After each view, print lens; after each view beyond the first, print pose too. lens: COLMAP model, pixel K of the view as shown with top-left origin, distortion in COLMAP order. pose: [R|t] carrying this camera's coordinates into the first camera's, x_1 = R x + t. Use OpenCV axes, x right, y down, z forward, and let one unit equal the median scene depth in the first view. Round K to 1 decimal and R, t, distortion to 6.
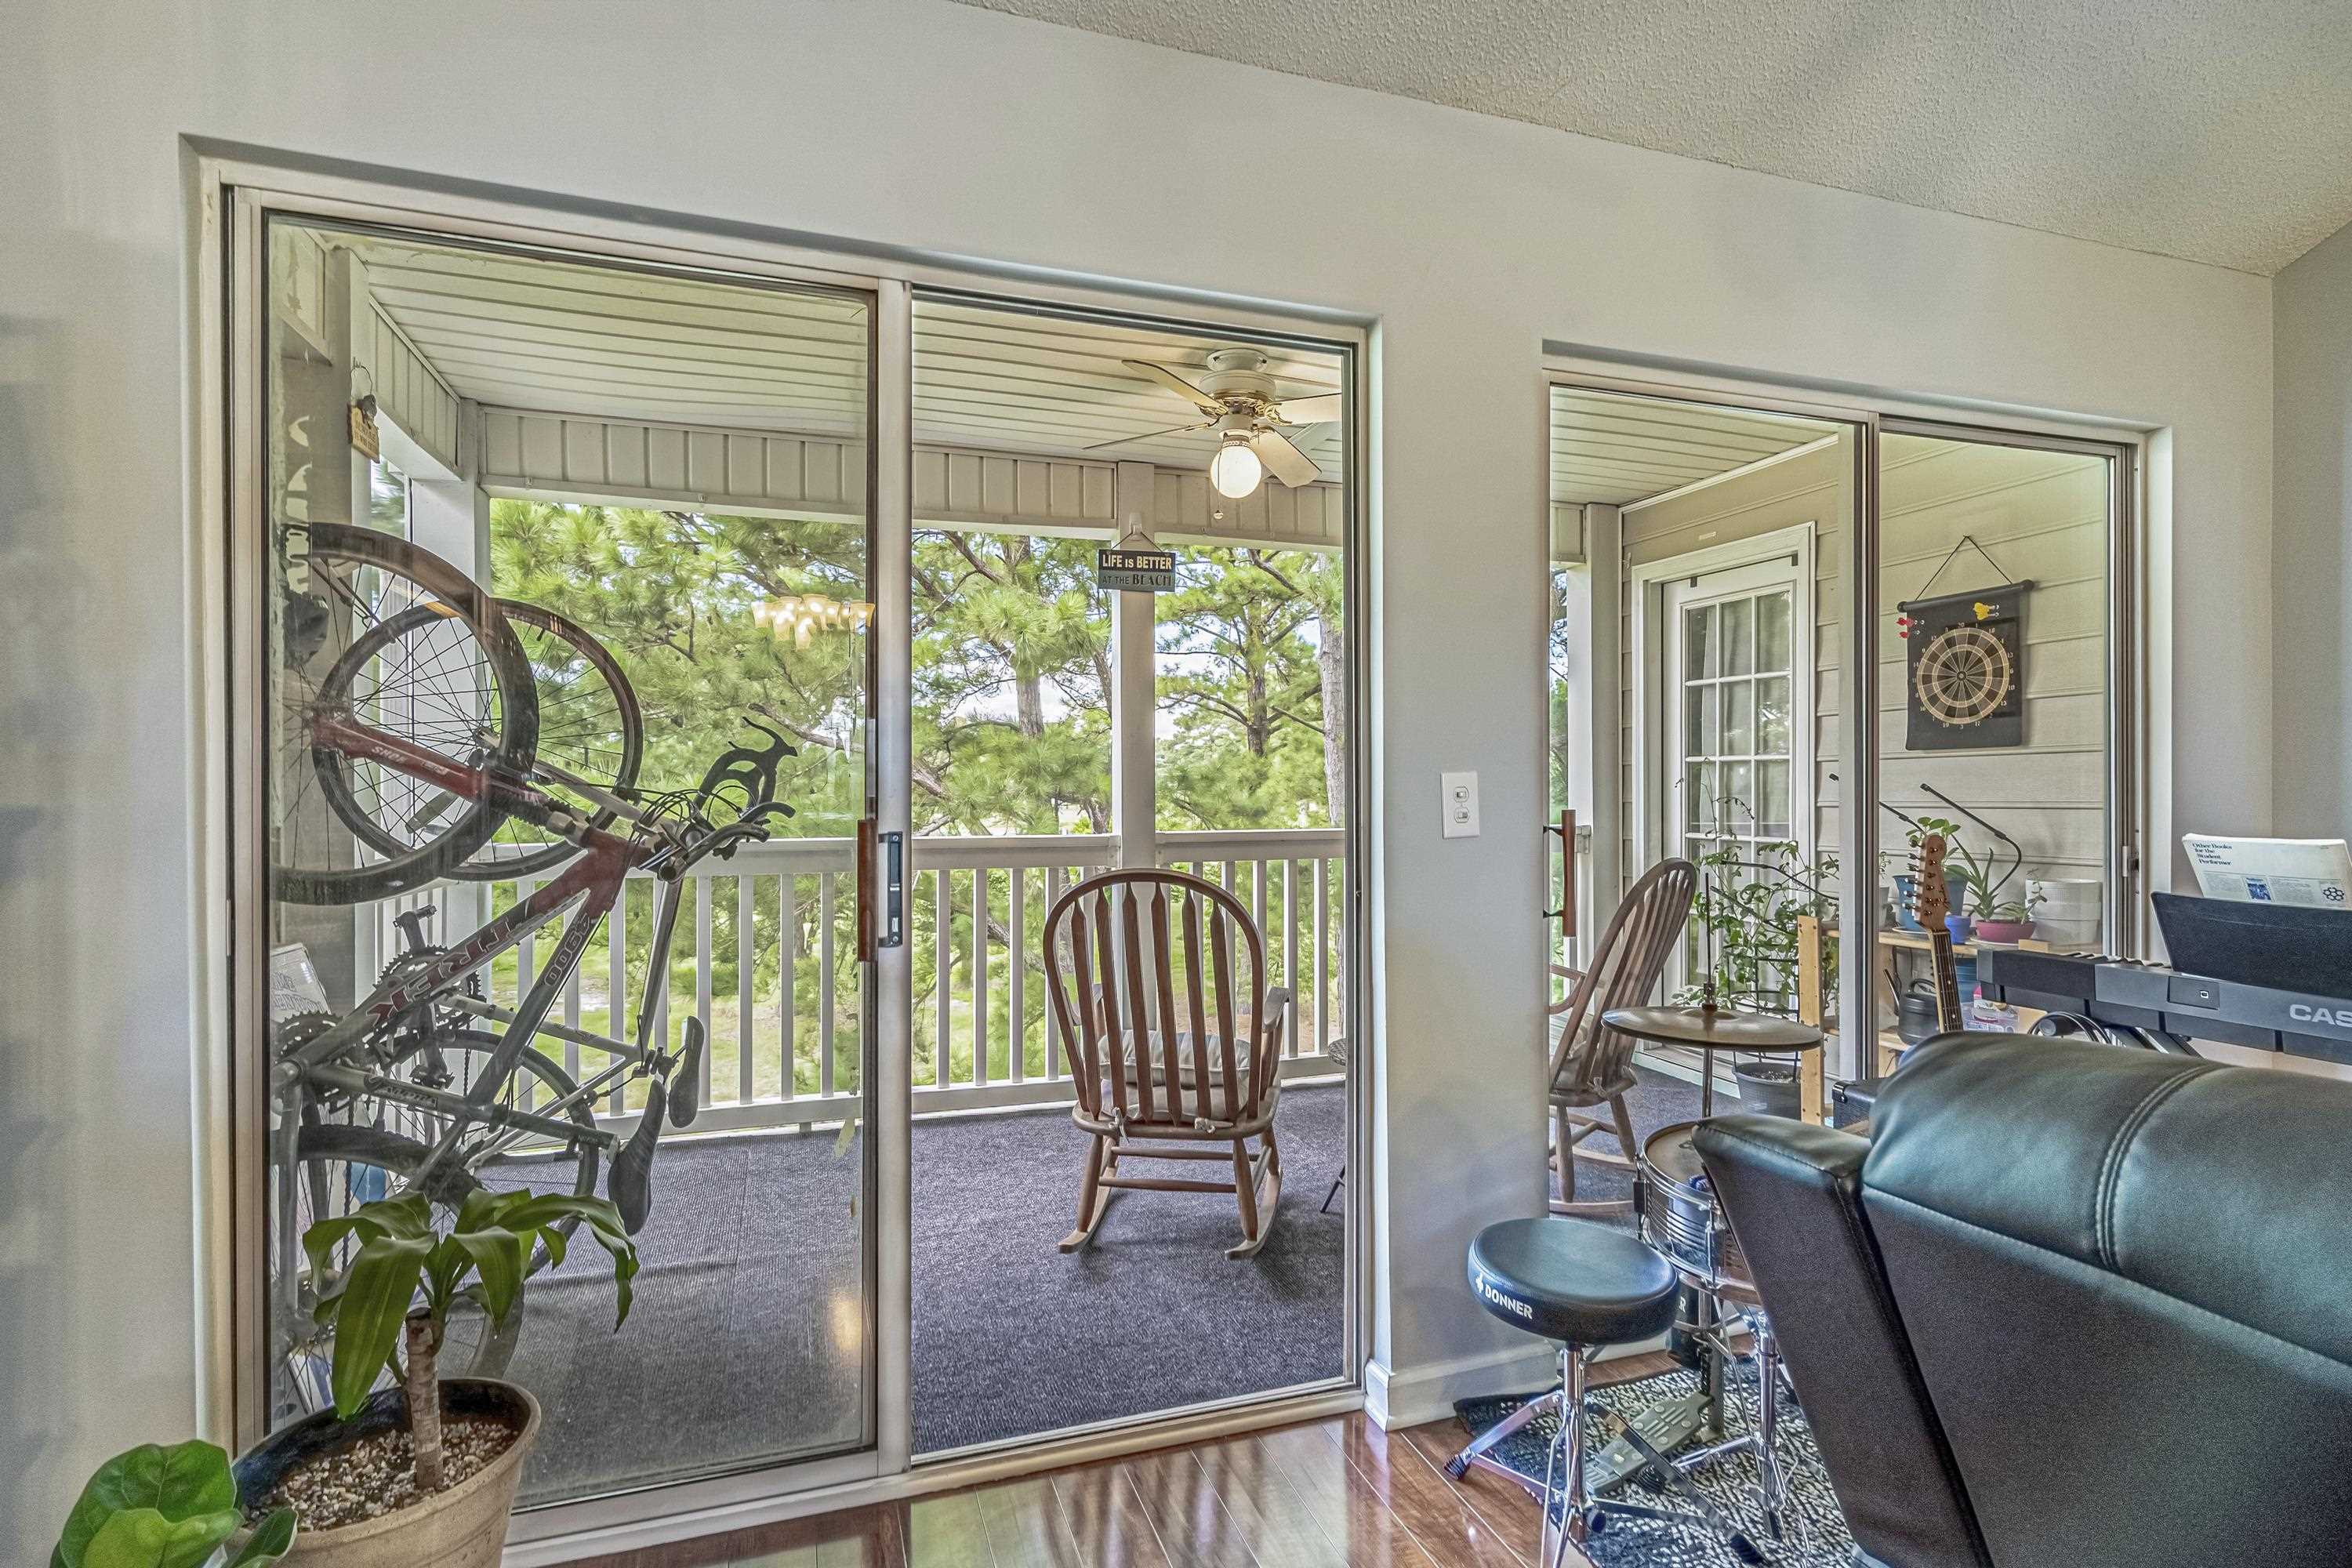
lens RADIAL K [[1142.4, 0, 1164.5], [0, 1142.4, 791.2], [0, 0, 1]] dist [-0.003518, 0.001898]
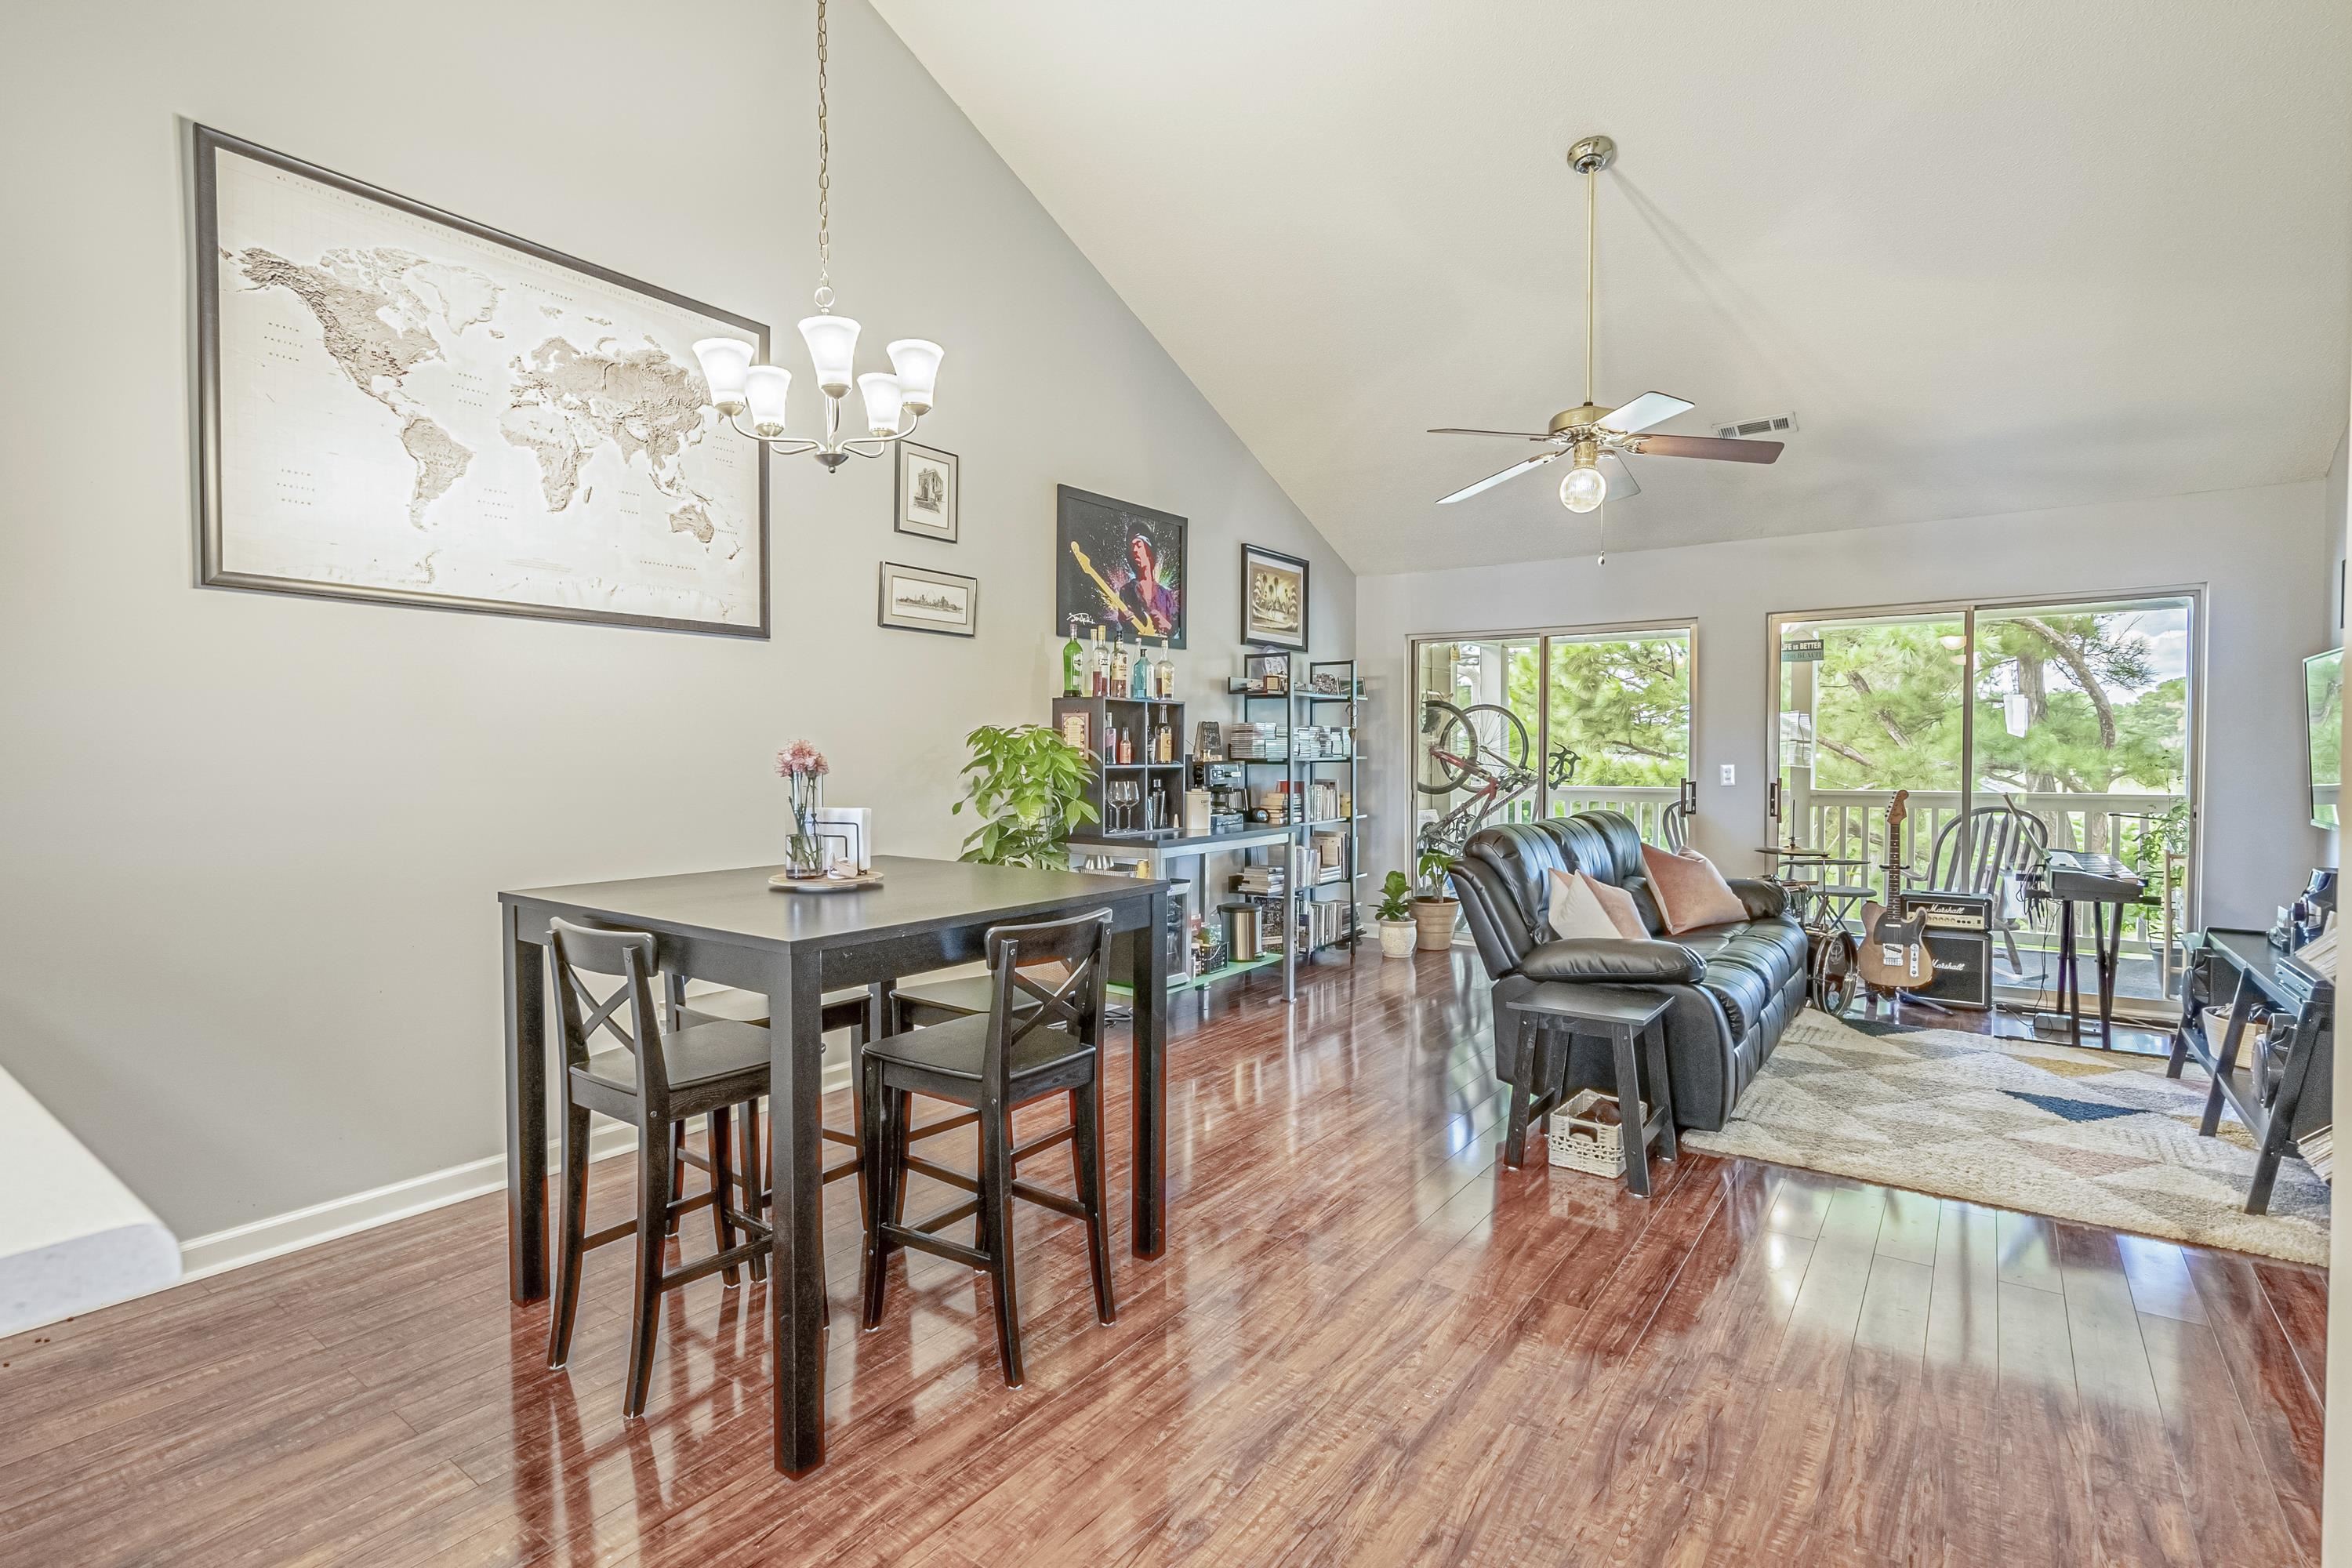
lens RADIAL K [[1119.5, 0, 1176.2], [0, 1119.5, 783.7], [0, 0, 1]] dist [0.000266, 0.001440]
pose [[0.579790, 0.023537, -0.814426, 0.798516], [-0.001970, 0.999620, 0.027487, -0.019177], [0.814764, -0.014333, 0.579616, -0.827334]]
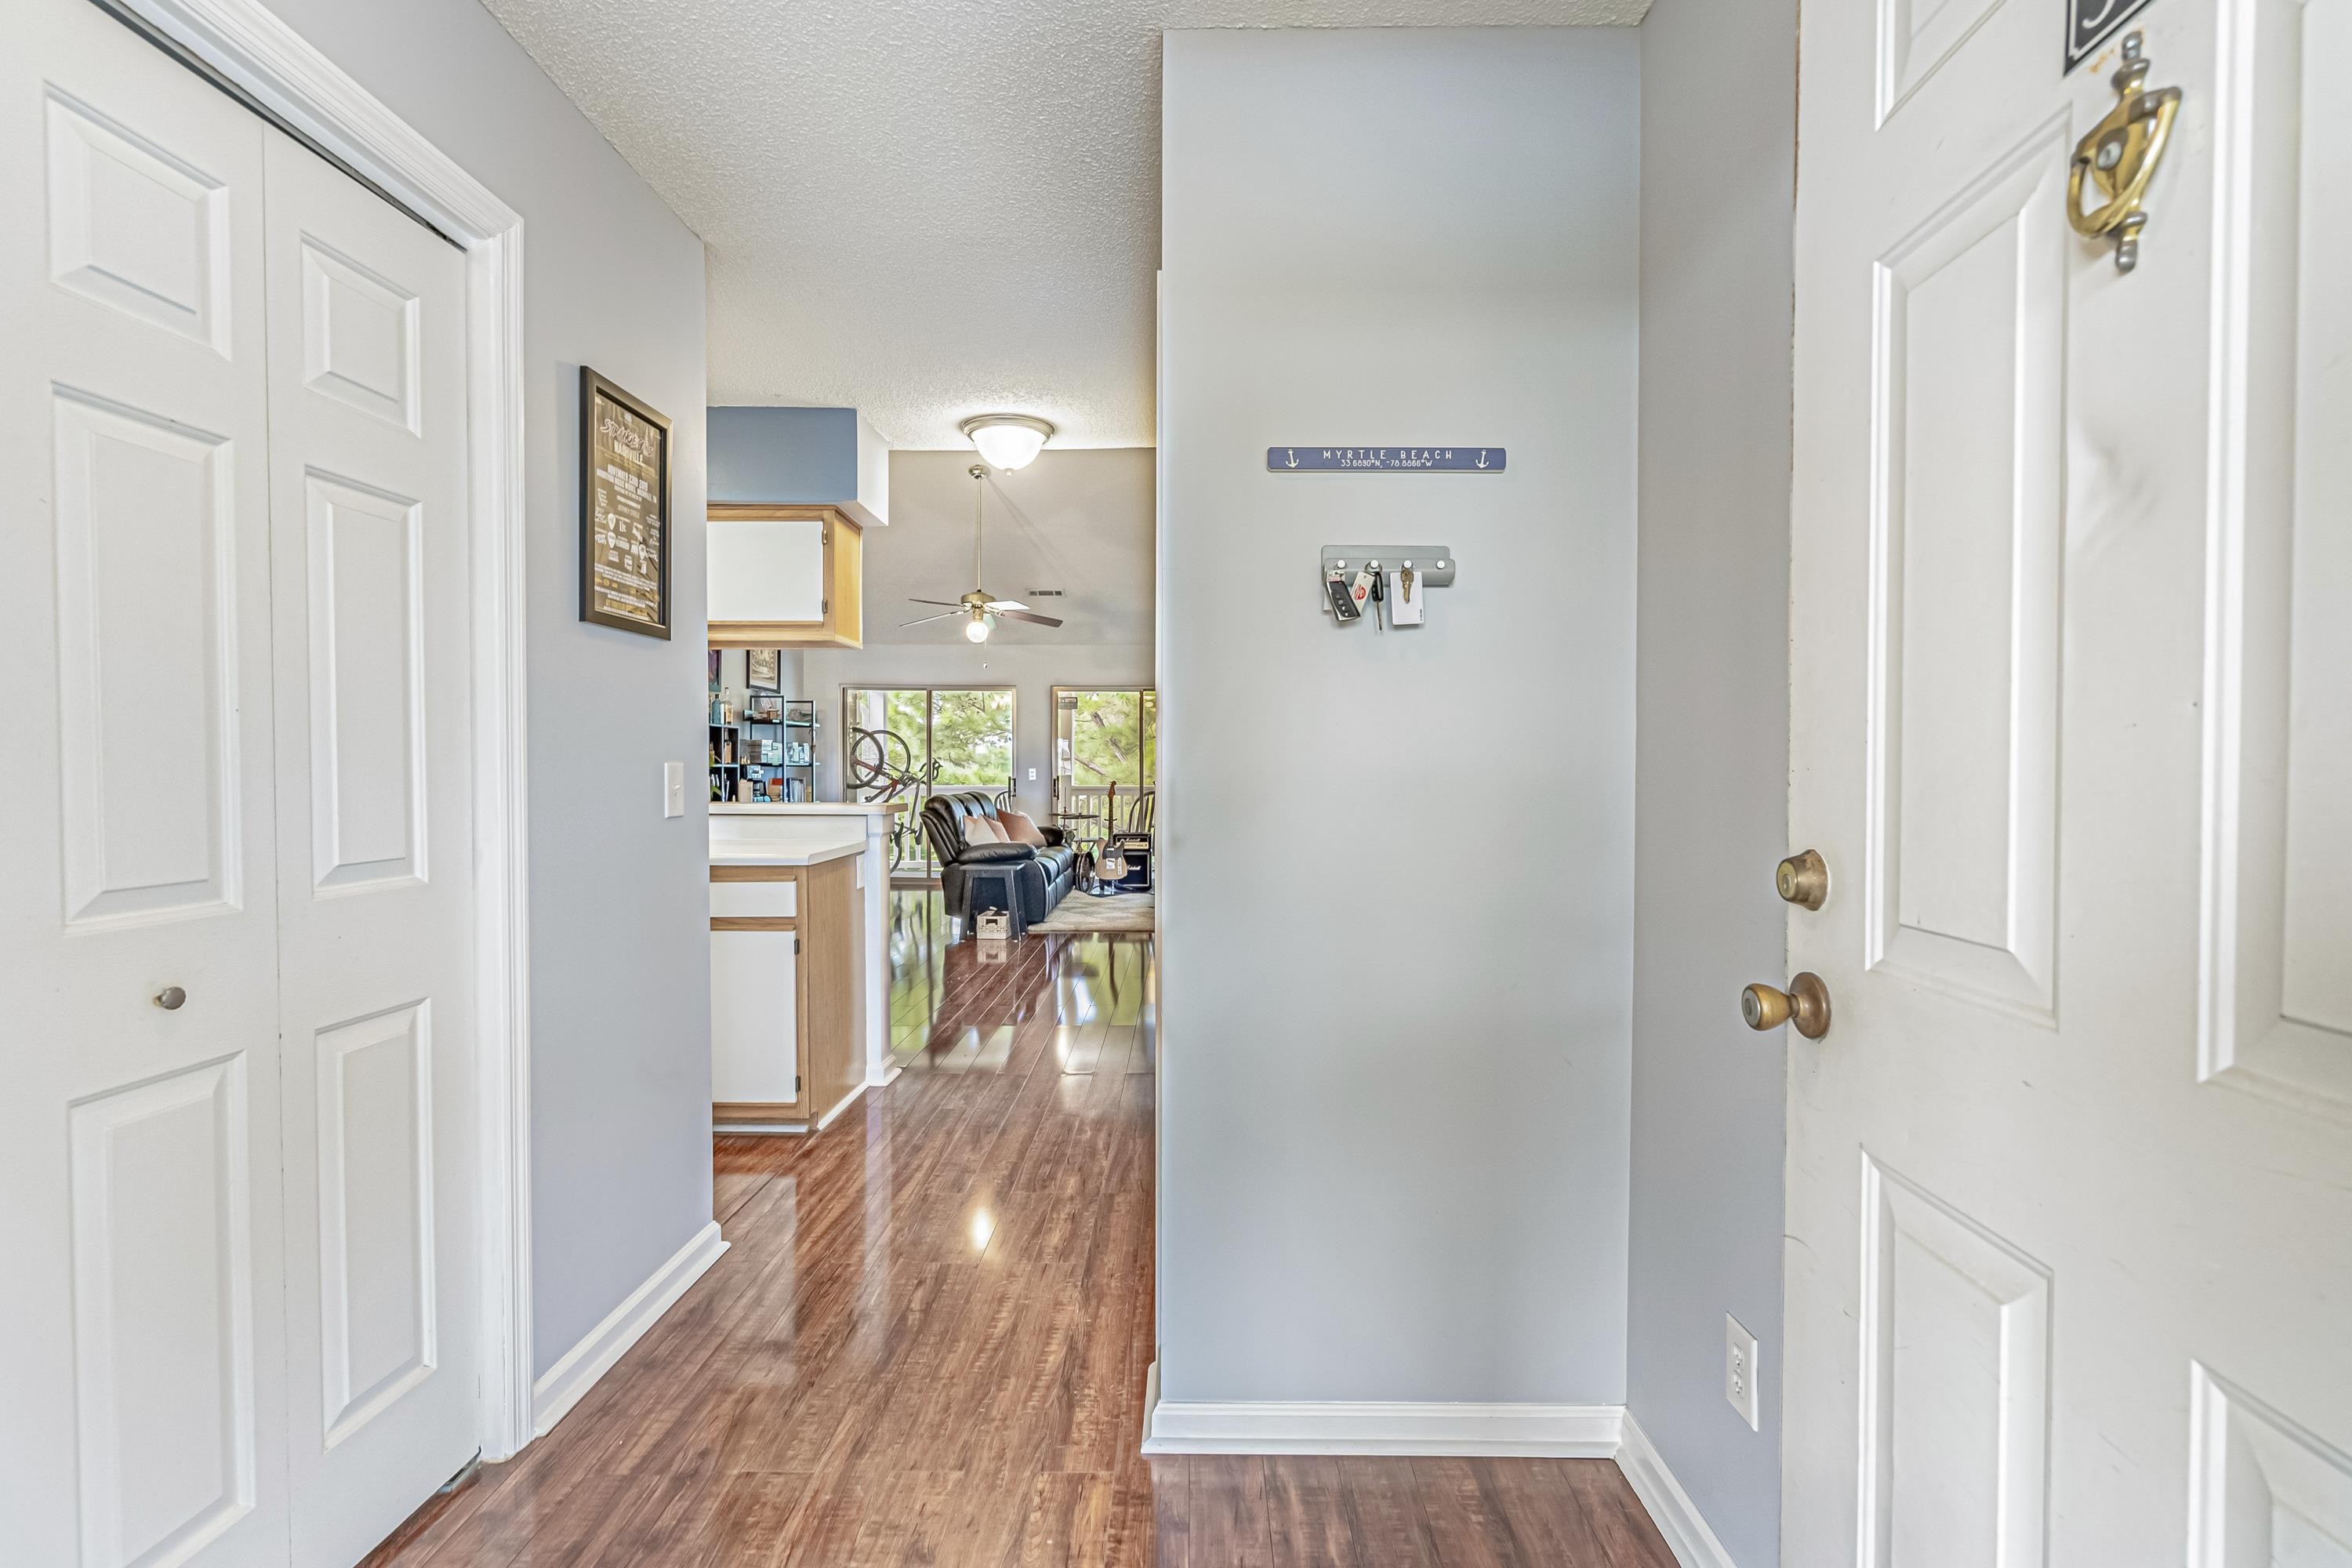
lens RADIAL K [[1119.5, 0, 1176.3], [0, 1119.5, 786.7], [0, 0, 1]] dist [0.000266, 0.001440]
pose [[0.943280, 0.009316, -0.331868, 1.164262], [-0.005572, 0.999910, 0.012231, 0.000686], [0.331952, -0.009688, 0.943247, -1.645957]]
